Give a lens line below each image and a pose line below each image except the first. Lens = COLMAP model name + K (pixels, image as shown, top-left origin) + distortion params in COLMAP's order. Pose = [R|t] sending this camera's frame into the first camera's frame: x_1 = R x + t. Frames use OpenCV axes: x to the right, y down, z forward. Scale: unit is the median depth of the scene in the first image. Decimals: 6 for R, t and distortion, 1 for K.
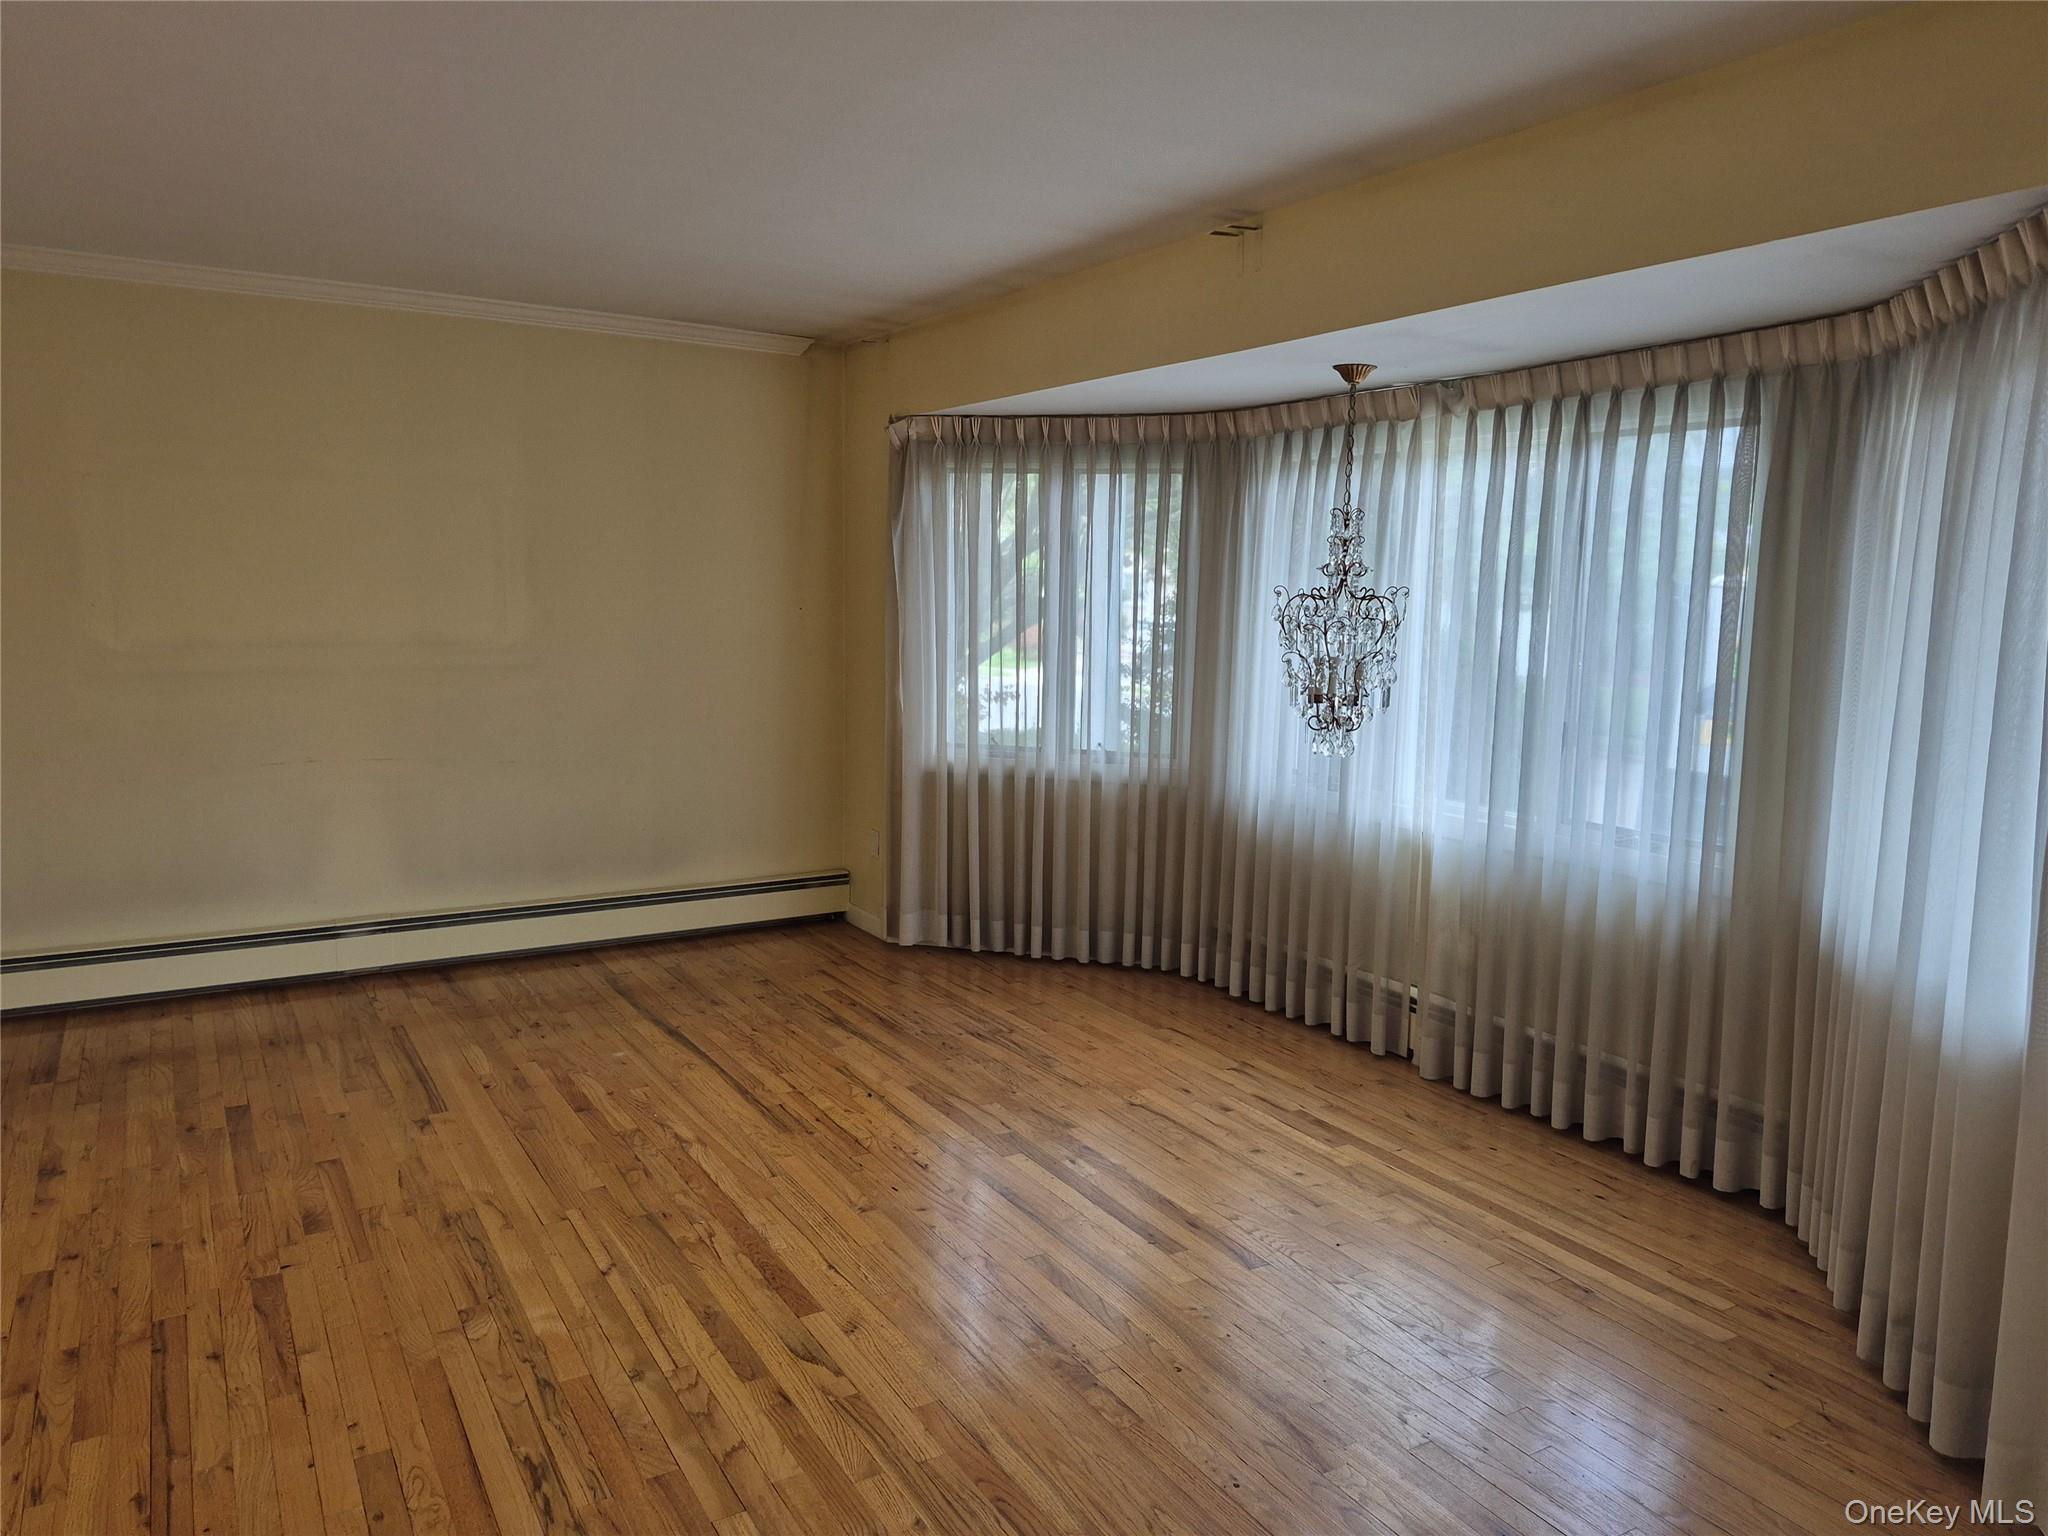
lens RADIAL K [[1422.7, 0, 1032.3], [0, 1422.7, 746.9], [0, 0, 1]] dist [0.077959, -0.080709]
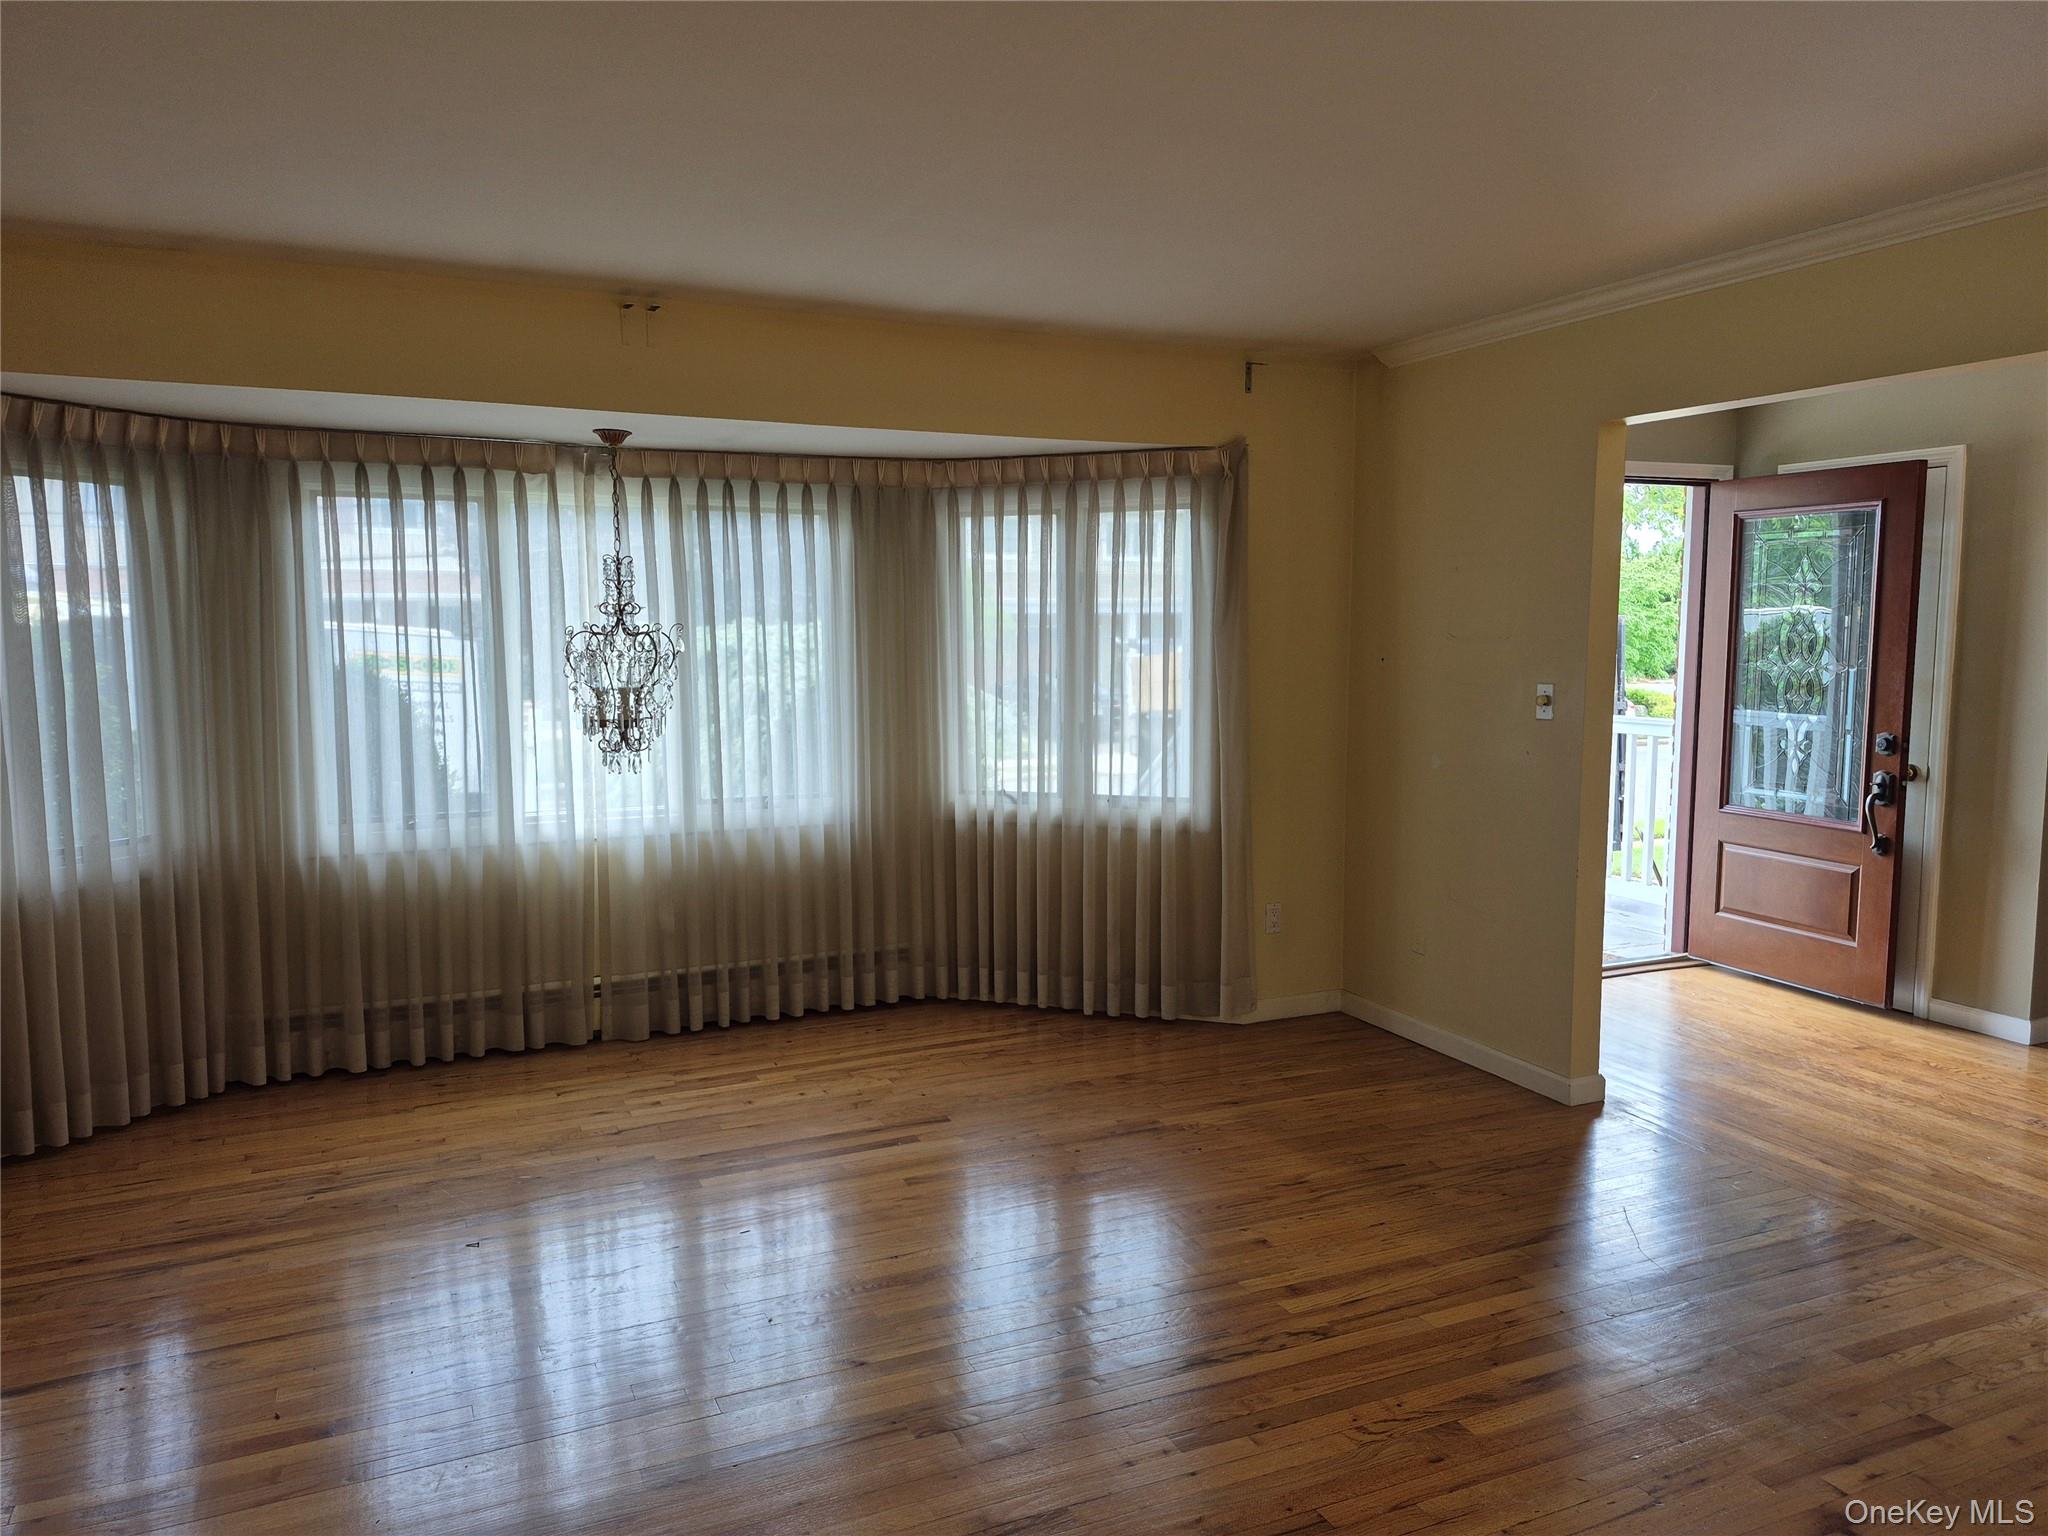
lens RADIAL K [[1422.7, 0, 1028.6], [0, 1422.7, 782.4], [0, 0, 1]] dist [0.077959, -0.080709]
pose [[0.099841, -0.124132, 0.987230, -0.883199], [0.120213, 0.986425, 0.111873, -0.076353], [-0.987715, 0.107508, 0.113408, 0.566820]]
